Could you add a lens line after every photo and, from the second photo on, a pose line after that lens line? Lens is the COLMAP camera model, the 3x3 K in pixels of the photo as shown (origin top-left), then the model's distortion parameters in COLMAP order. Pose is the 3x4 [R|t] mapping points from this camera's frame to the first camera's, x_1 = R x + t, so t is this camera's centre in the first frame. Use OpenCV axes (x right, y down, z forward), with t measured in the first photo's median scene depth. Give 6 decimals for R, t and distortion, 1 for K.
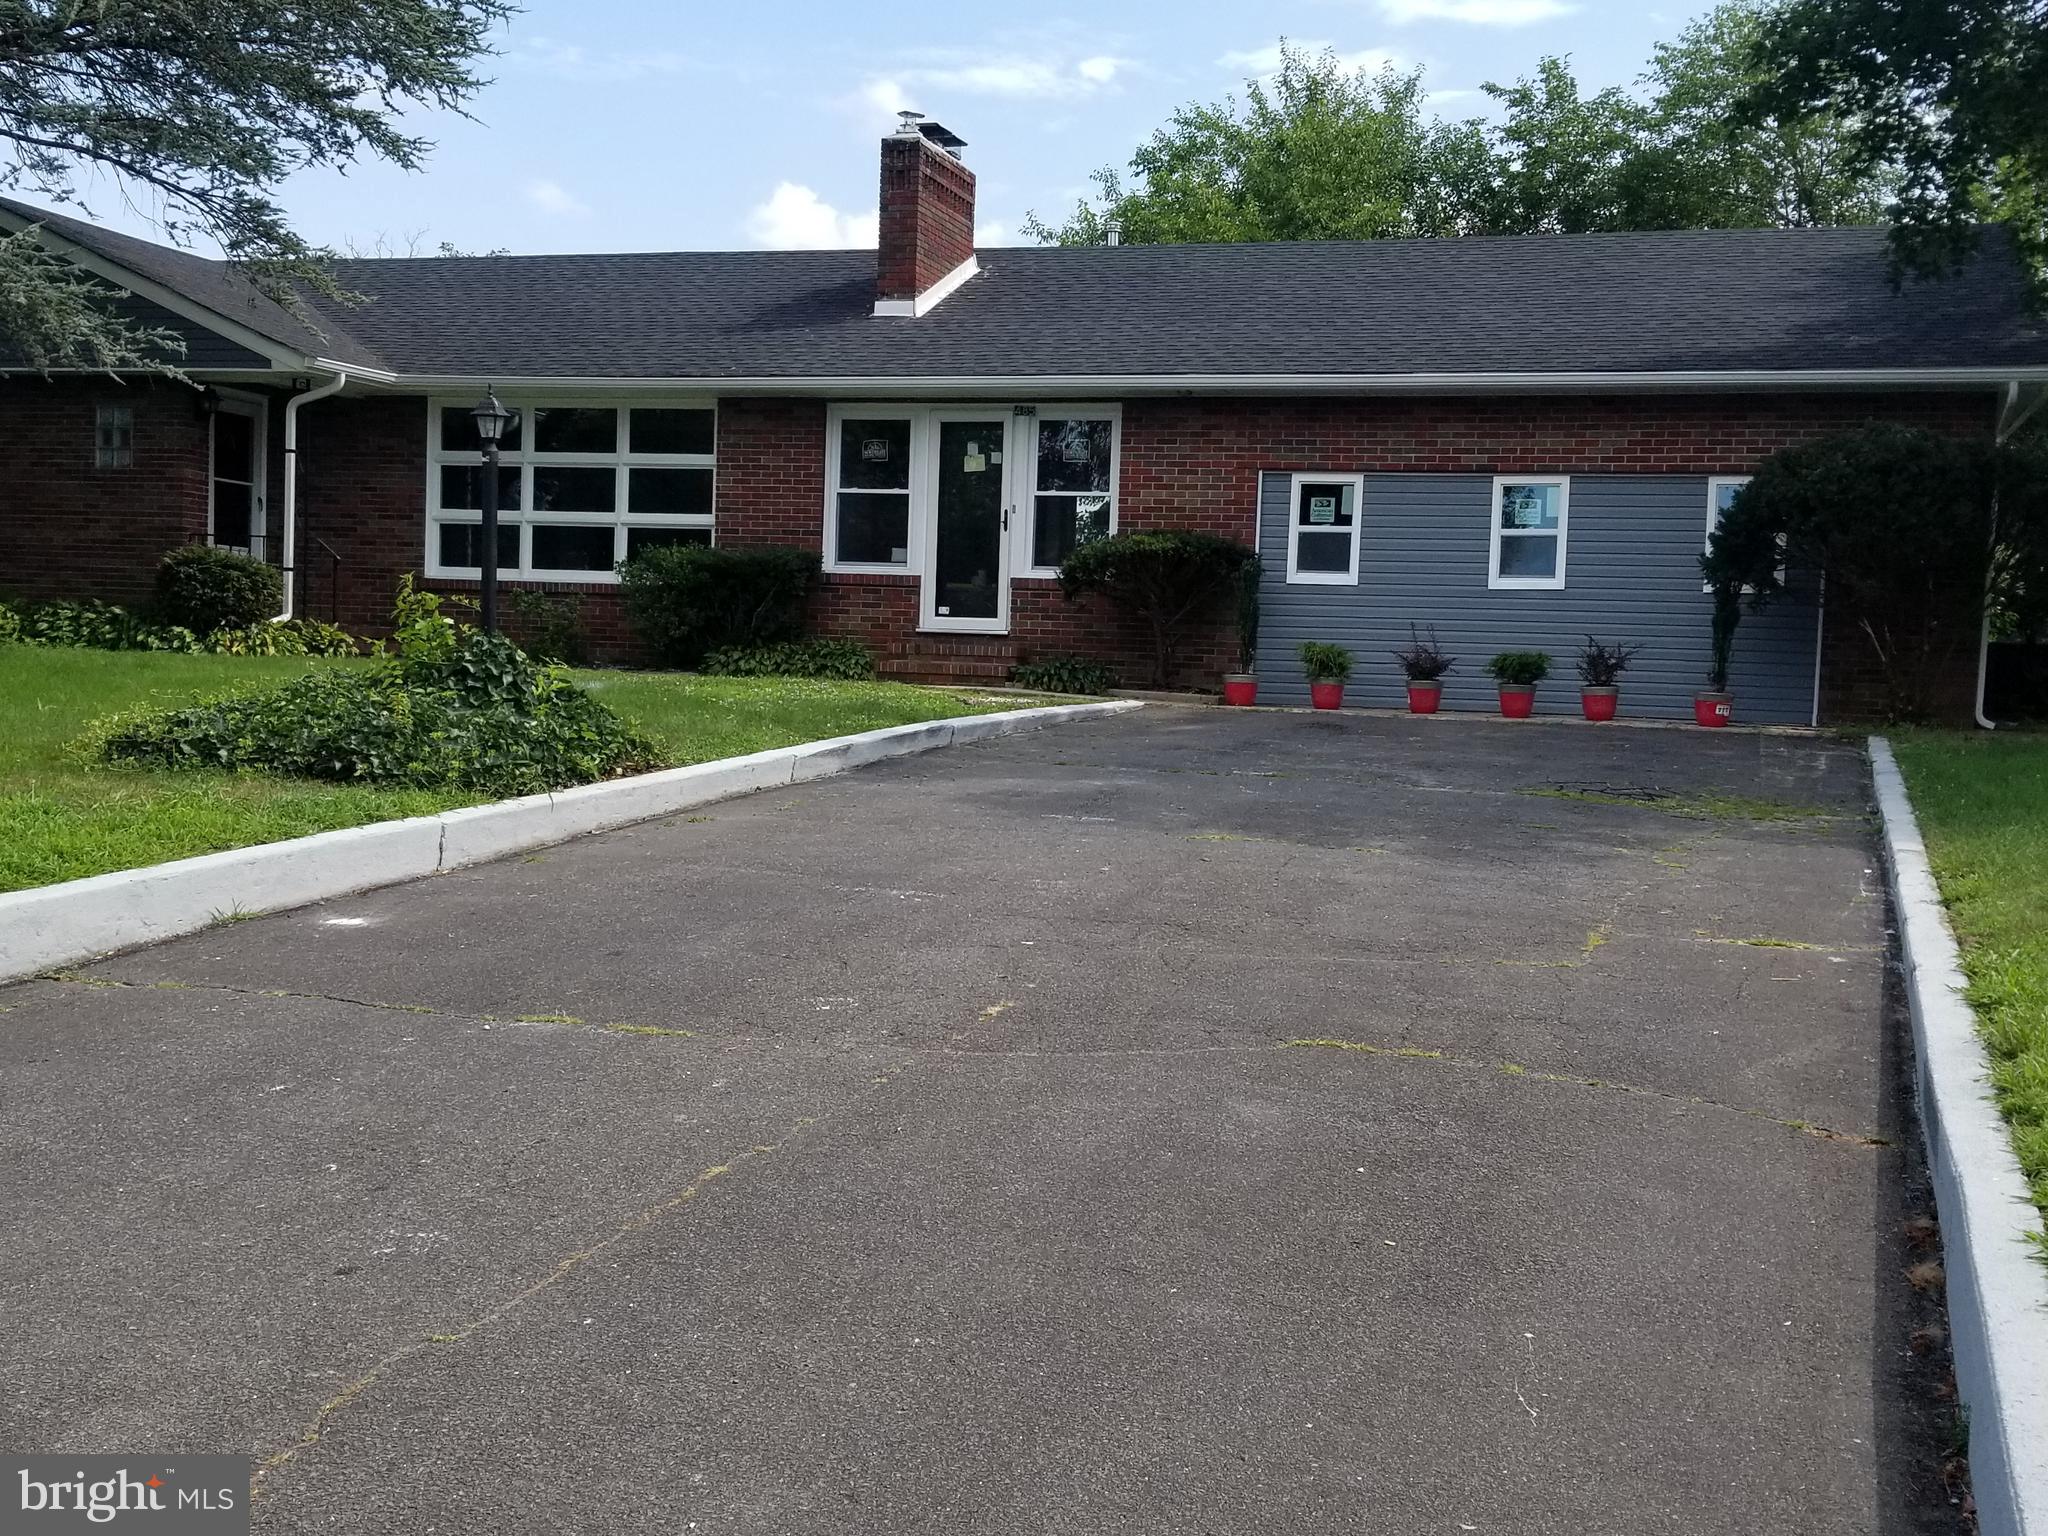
lens RADIAL K [[2331.0, 0, 1024.0], [0, 2331.0, 768.0], [0, 0, 1]] dist [0.128893, -0.364143]
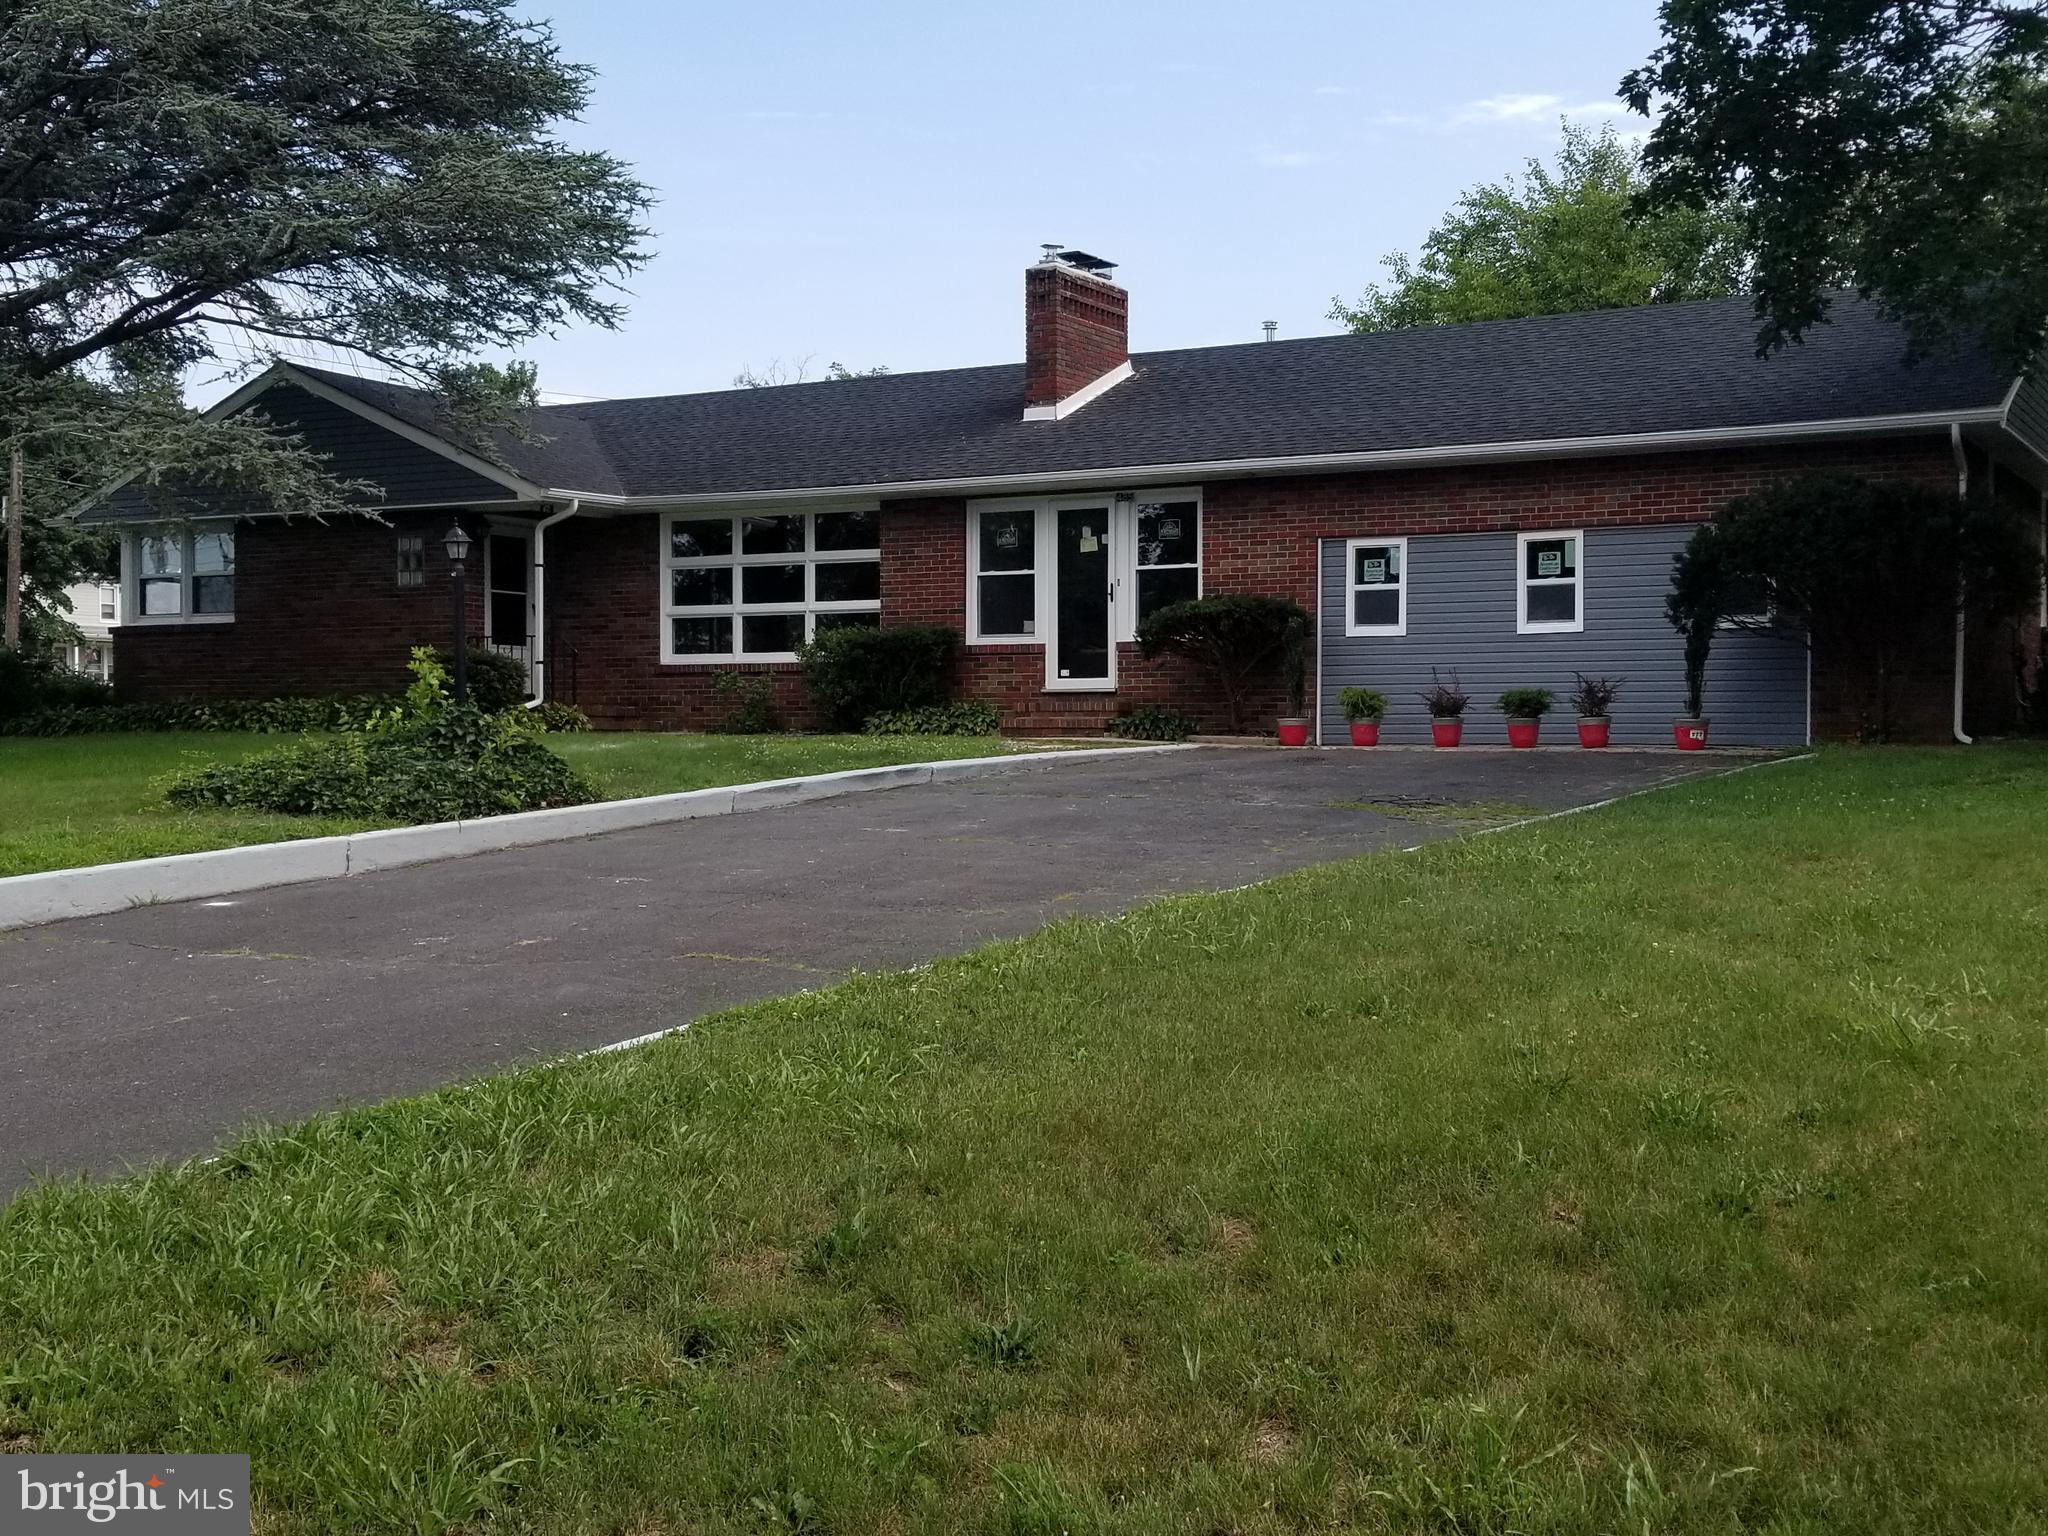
lens RADIAL K [[2272.1, 0, 1024.0], [0, 2272.1, 768.0], [0, 0, 1]] dist [0.055156, -0.004507]
pose [[0.978321, -0.032548, -0.204520, 0.175608], [0.026721, 0.999156, -0.031193, 0.013959], [0.205363, 0.025052, 0.978365, -0.101847]]
